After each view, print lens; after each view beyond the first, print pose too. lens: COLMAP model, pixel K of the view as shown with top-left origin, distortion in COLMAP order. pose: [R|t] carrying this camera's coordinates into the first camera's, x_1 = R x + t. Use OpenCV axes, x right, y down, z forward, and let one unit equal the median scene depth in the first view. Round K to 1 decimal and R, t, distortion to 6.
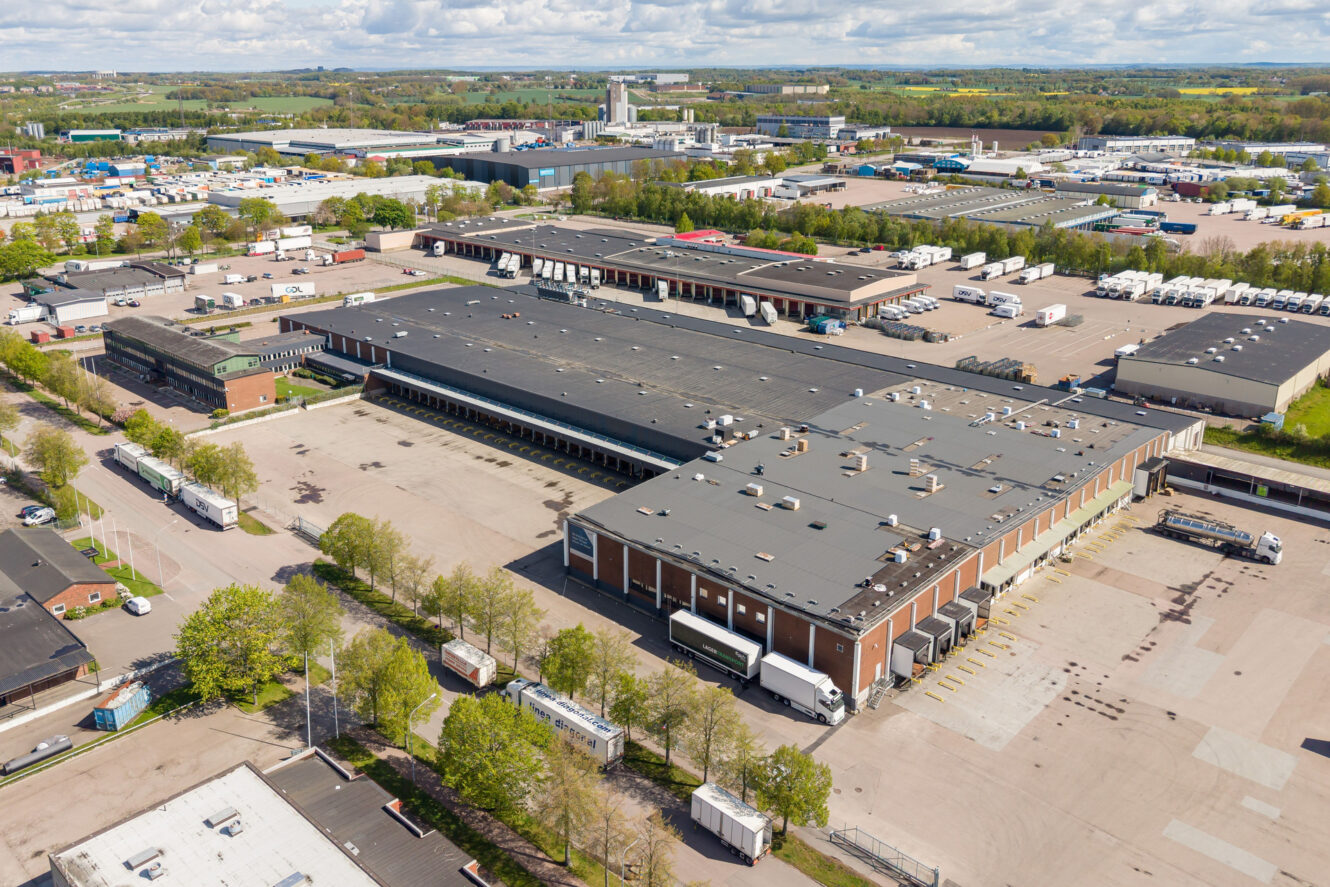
lens RADIAL K [[1046.9, 0, 665.0], [0, 1046.9, 443.5], [0, 0, 1]] dist [0.077139, -0.114897]
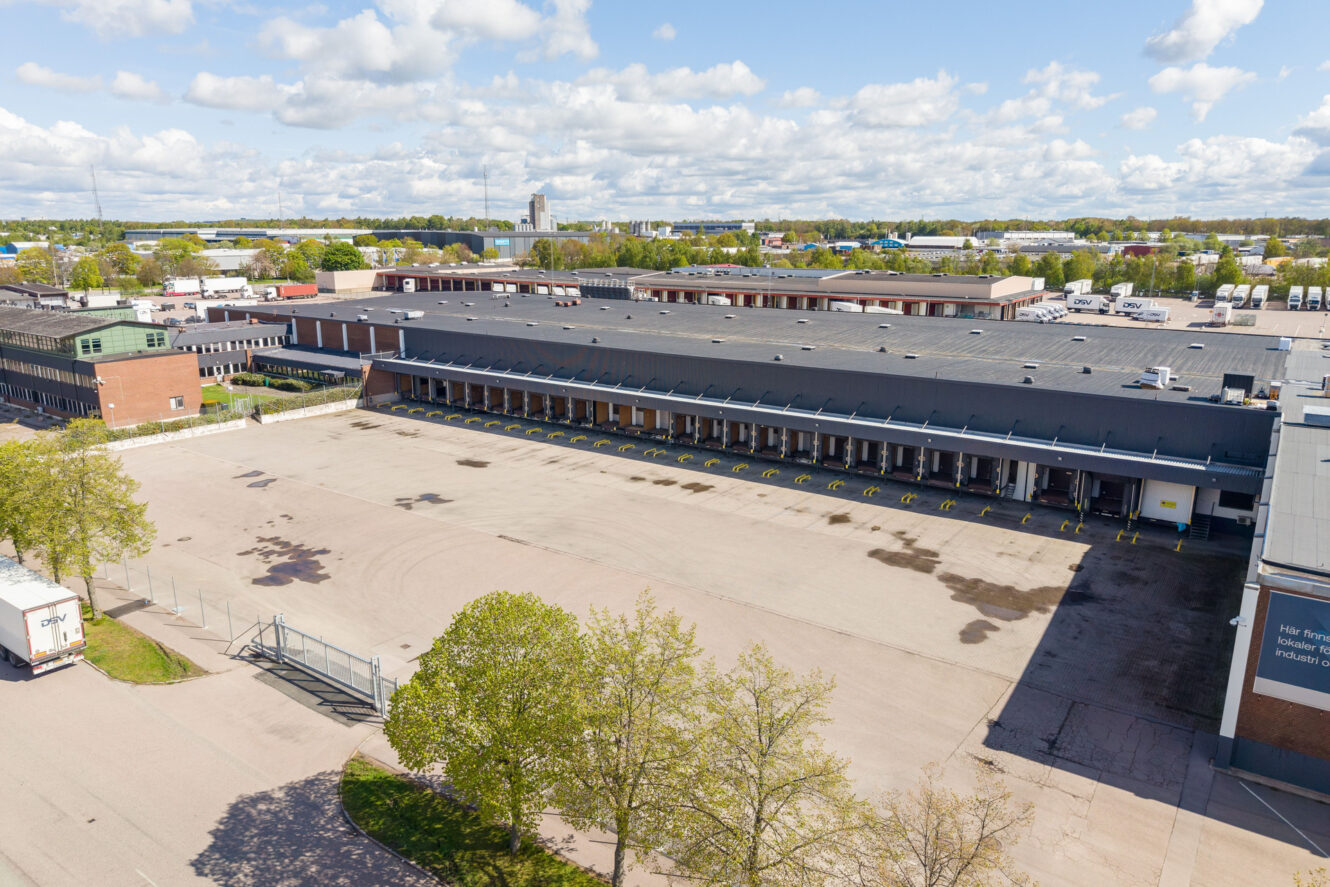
lens RADIAL K [[882.8, 0, 680.4], [0, 882.8, 487.1], [0, 0, 1]] dist [0.006911, 0.002222]
pose [[0.989455, -0.036284, 0.140221, -0.189061], [0.044034, 0.997646, -0.052565, 0.034829], [-0.137984, 0.058185, 0.988724, 0.515017]]
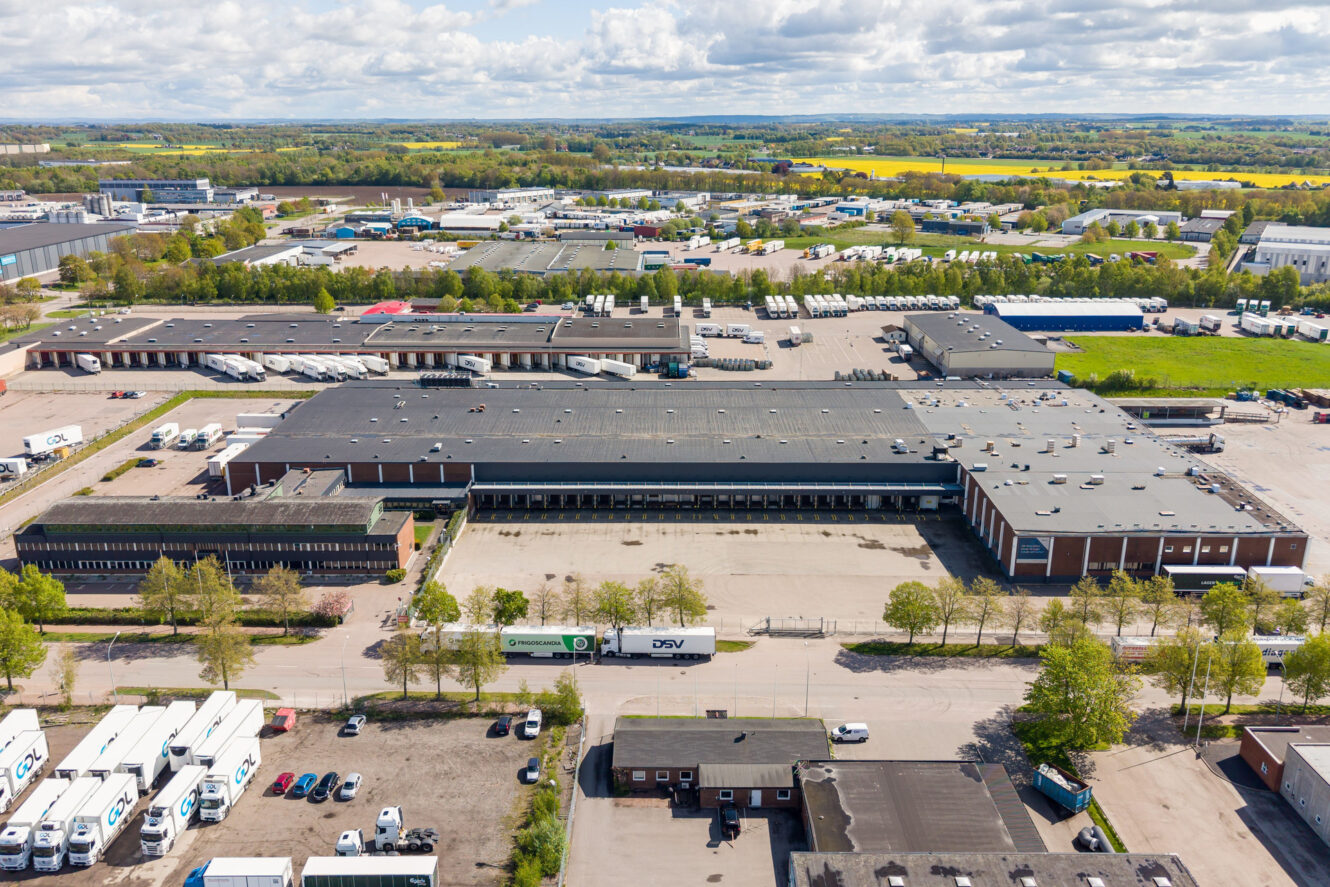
lens RADIAL K [[1009.0, 0, 665.0], [0, 1009.0, 443.5], [0, 0, 1]] dist [0.038146, -0.004408]
pose [[0.735493, -0.204586, 0.645906, -0.729861], [0.227230, 0.972592, 0.049315, -0.115880], [-0.638292, 0.110498, 0.761823, 0.239929]]
